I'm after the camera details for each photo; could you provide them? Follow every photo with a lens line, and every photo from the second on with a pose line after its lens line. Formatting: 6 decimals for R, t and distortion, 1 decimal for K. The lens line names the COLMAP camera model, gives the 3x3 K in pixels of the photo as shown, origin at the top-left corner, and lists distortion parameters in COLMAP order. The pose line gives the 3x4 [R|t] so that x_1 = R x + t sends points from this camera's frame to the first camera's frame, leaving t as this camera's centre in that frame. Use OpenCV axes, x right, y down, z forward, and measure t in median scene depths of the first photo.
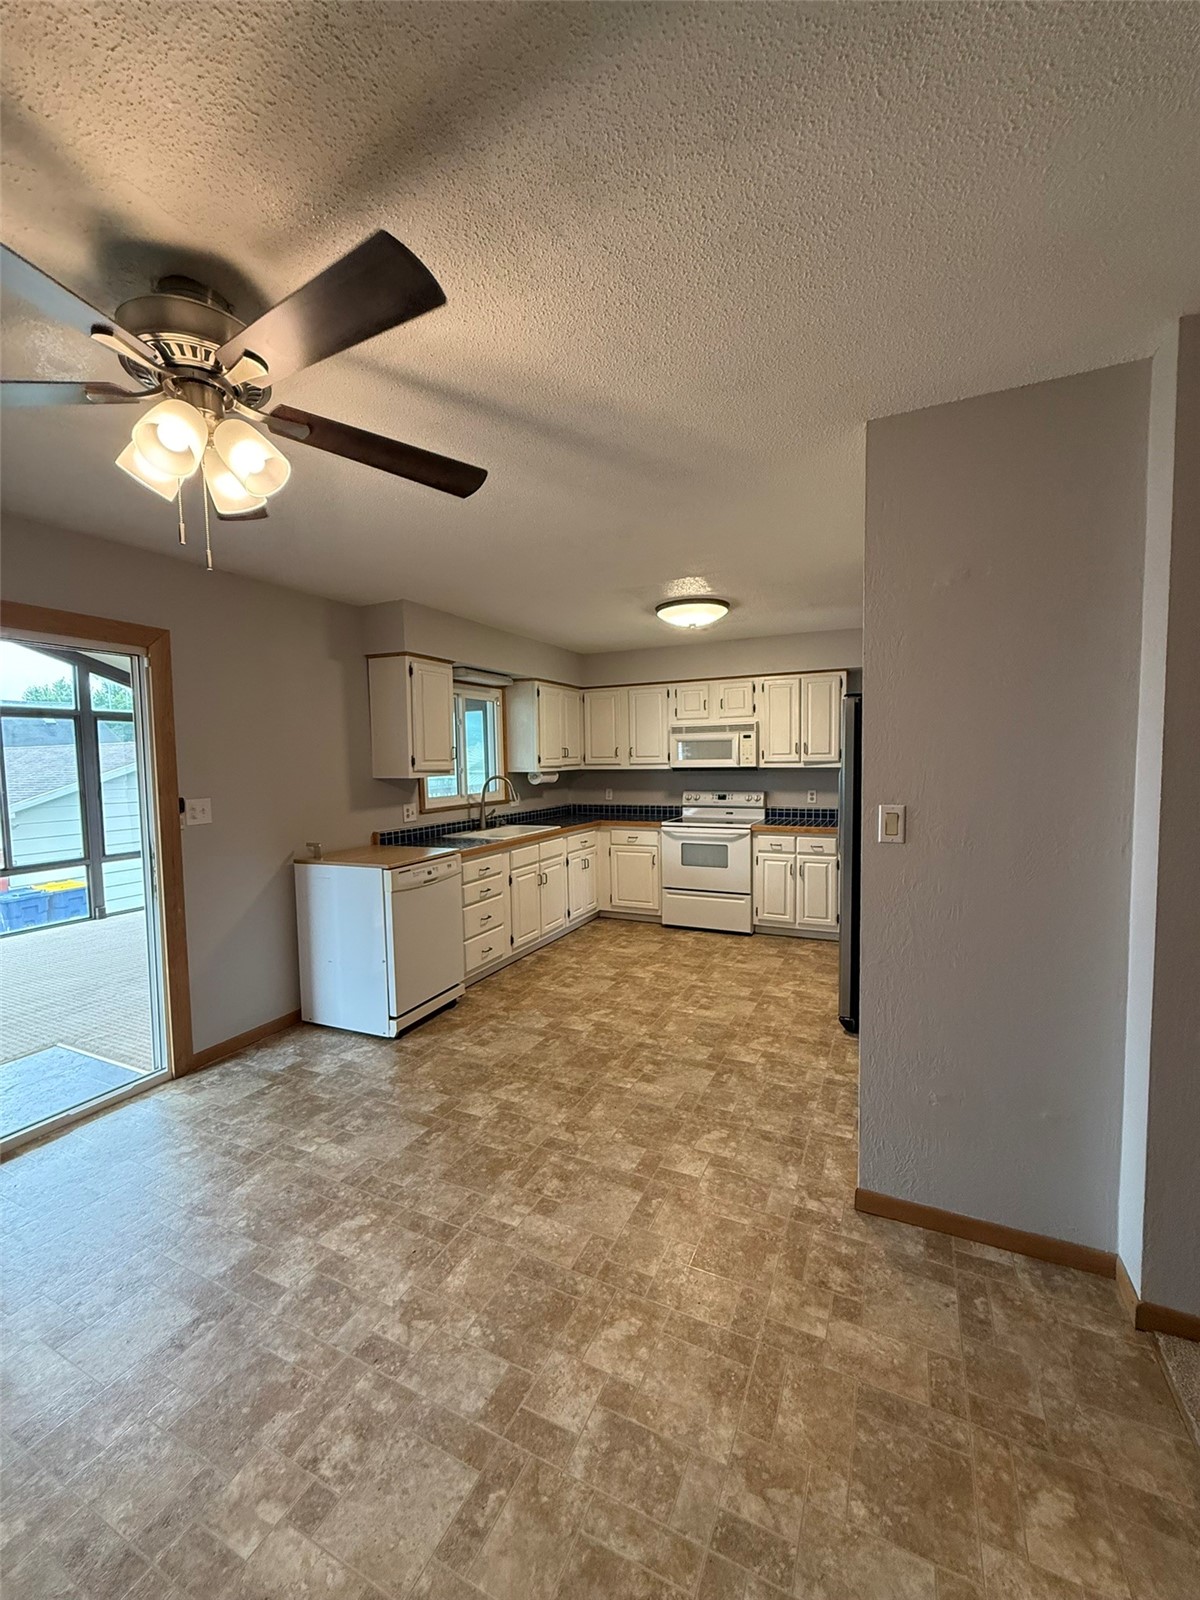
lens RADIAL K [[634.7, 0, 597.0], [0, 634.7, 797.1], [0, 0, 1]] dist [-0.000211, 0.000197]
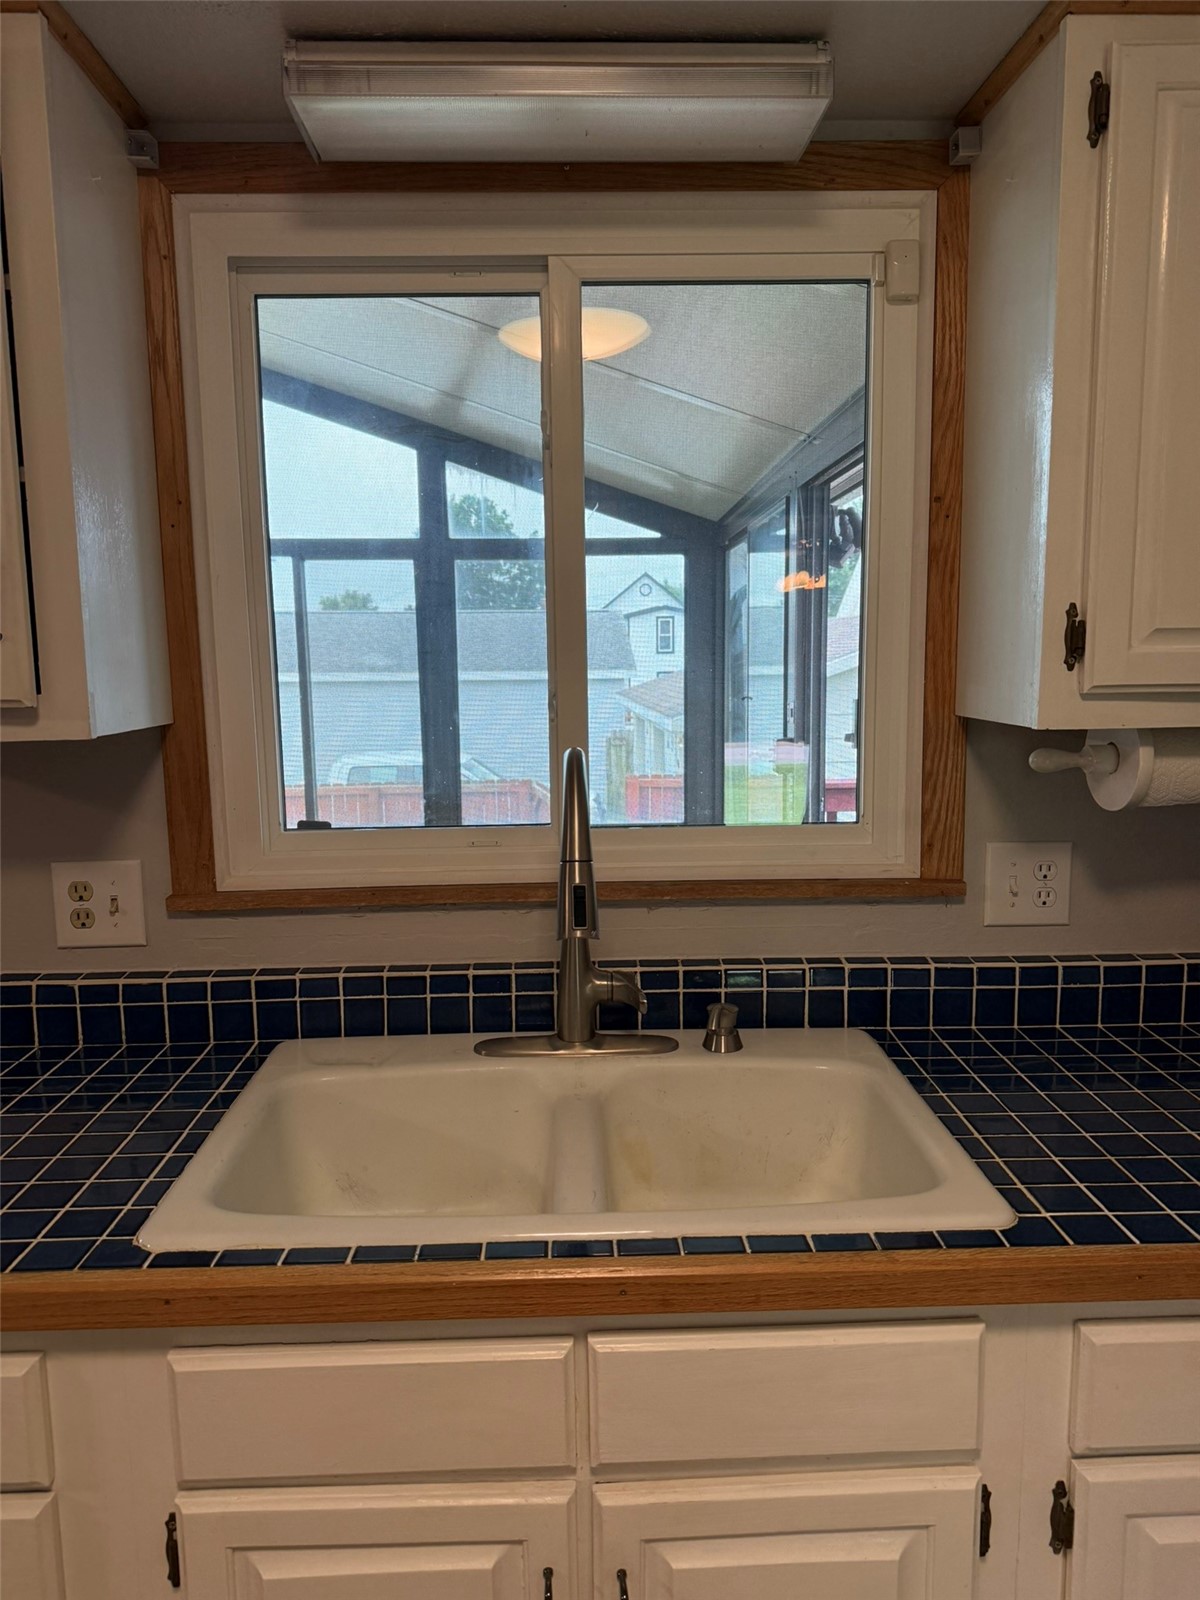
lens RADIAL K [[1110.9, 0, 601.4], [0, 1110.9, 801.8], [0, 0, 1]] dist [0.008182, -0.000564]
pose [[0.466104, 0.130570, -0.875042, 0.074981], [-0.049007, 0.991342, 0.121819, -0.048790], [0.883372, -0.013897, 0.468467, 0.799254]]
